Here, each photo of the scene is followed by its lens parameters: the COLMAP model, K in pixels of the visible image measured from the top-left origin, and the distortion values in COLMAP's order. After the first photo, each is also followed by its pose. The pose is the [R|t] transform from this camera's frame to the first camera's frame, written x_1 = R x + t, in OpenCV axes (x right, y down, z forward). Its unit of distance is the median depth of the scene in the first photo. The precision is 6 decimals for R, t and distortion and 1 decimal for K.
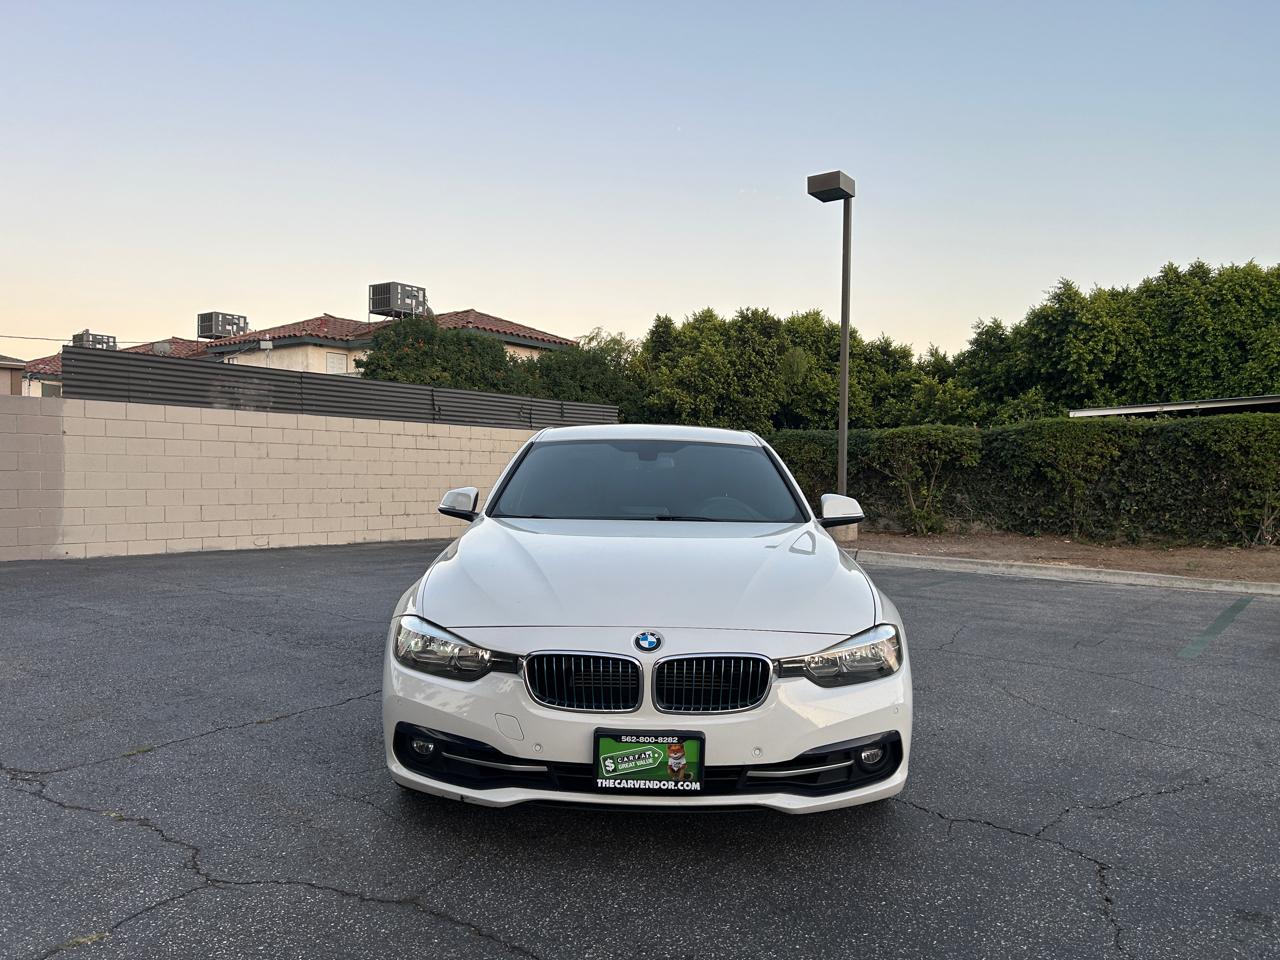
lens RADIAL K [[958.0, 0, 631.2], [0, 958.0, 495.2], [0, 0, 1]] dist [0.053784, -0.060869]
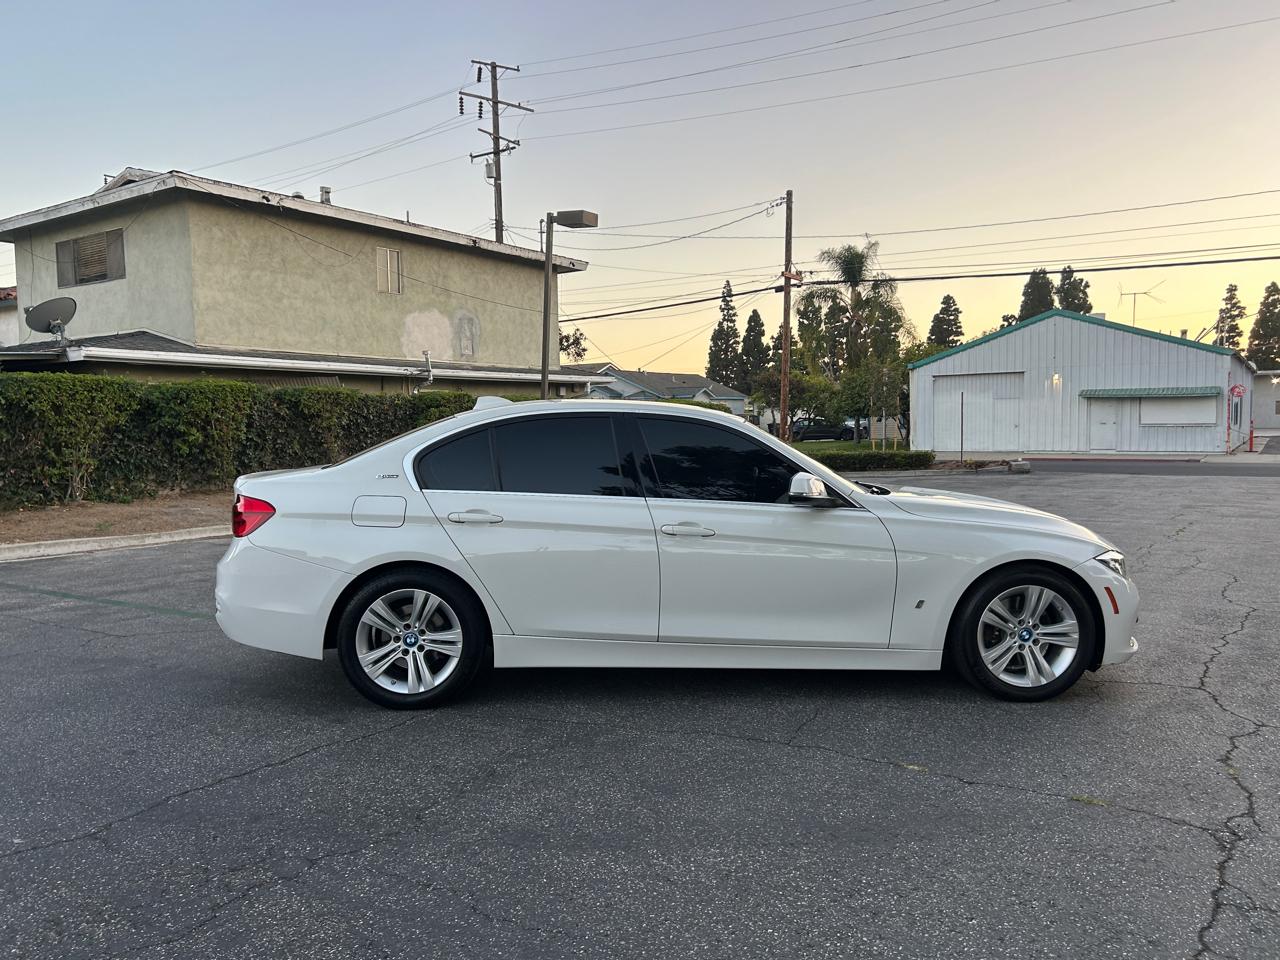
lens RADIAL K [[958.0, 0, 634.1], [0, 958.0, 476.1], [0, 0, 1]] dist [0.053784, -0.060869]
pose [[-0.048591, -0.065856, 0.996645, -0.203595], [0.030467, 0.997262, 0.067382, -0.013539], [-0.998354, 0.033639, -0.046452, 0.221314]]
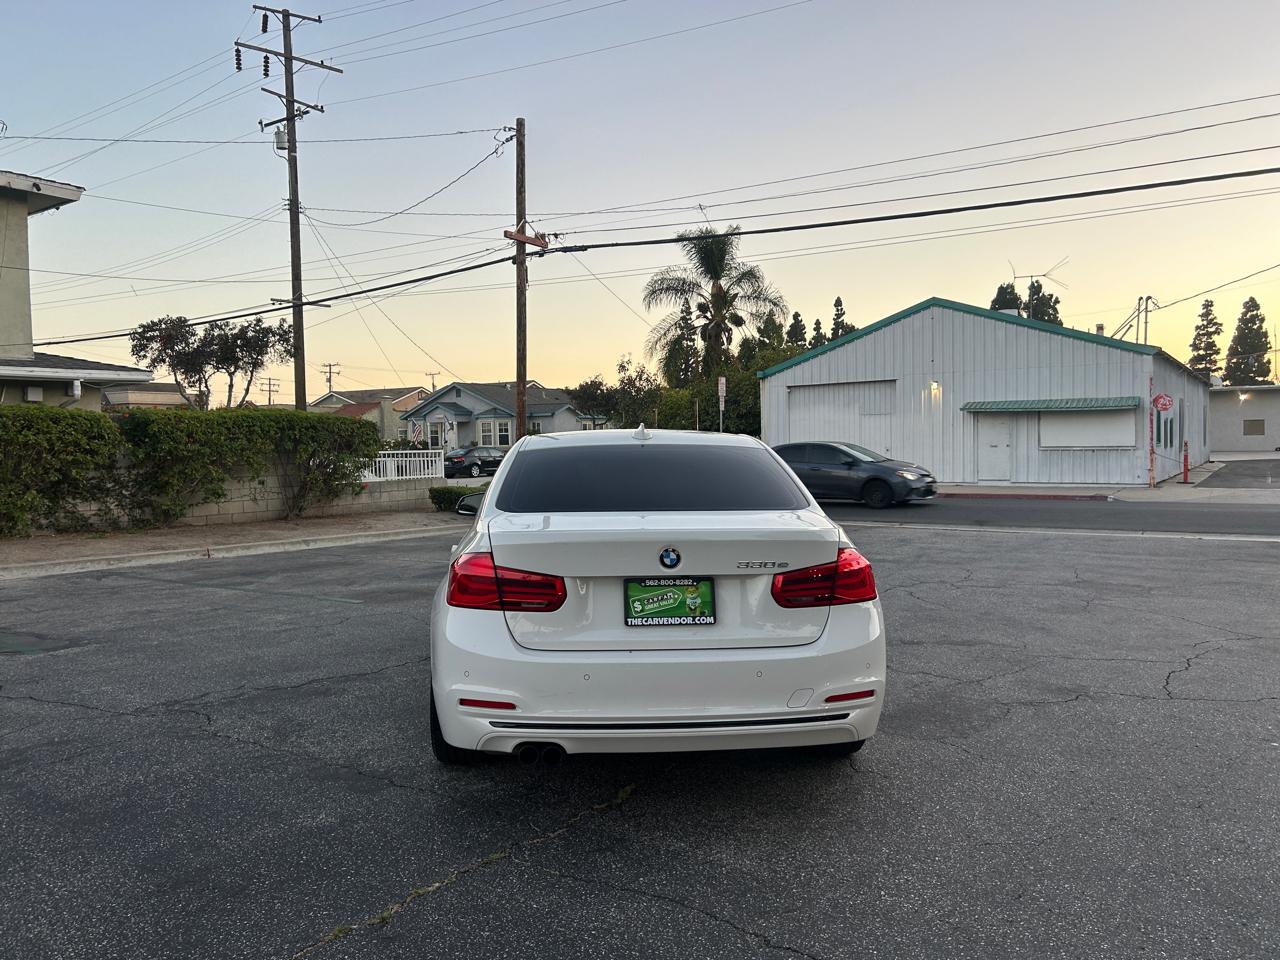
lens RADIAL K [[958.0, 0, 632.5], [0, 958.0, 479.6], [0, 0, 1]] dist [0.053784, -0.060869]
pose [[-0.054941, -0.045242, 0.997464, 0.145930], [0.032170, 0.998374, 0.047056, 0.000384], [-0.997971, 0.034674, -0.053396, -0.090881]]
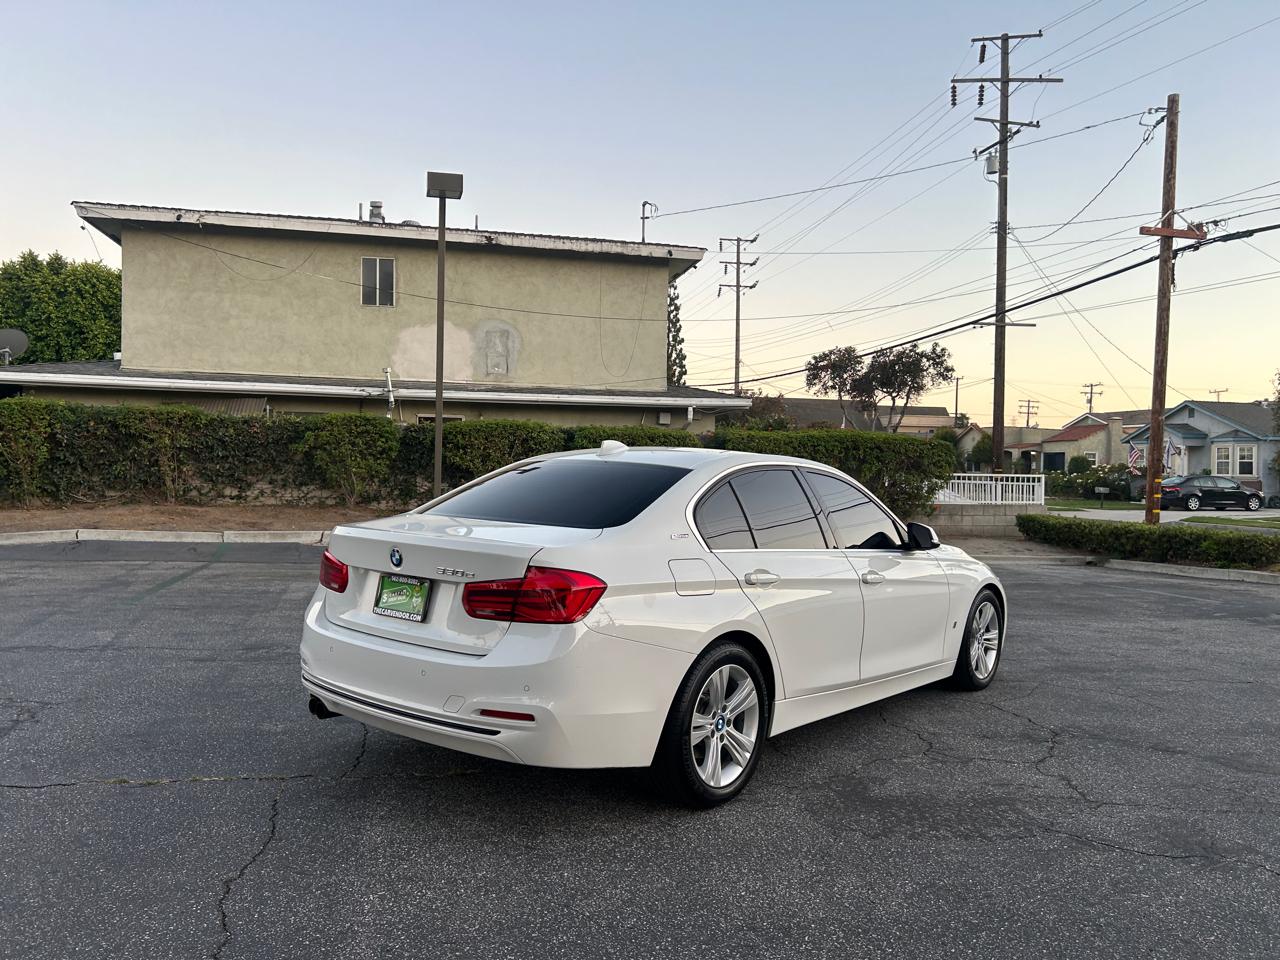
lens RADIAL K [[958.0, 0, 634.6], [0, 958.0, 478.1], [0, 0, 1]] dist [0.053784, -0.060869]
pose [[0.652378, -0.007413, 0.757857, 0.187215], [0.000689, 0.999958, 0.009187, 0.003866], [-0.757893, -0.005471, 0.652356, -0.224996]]
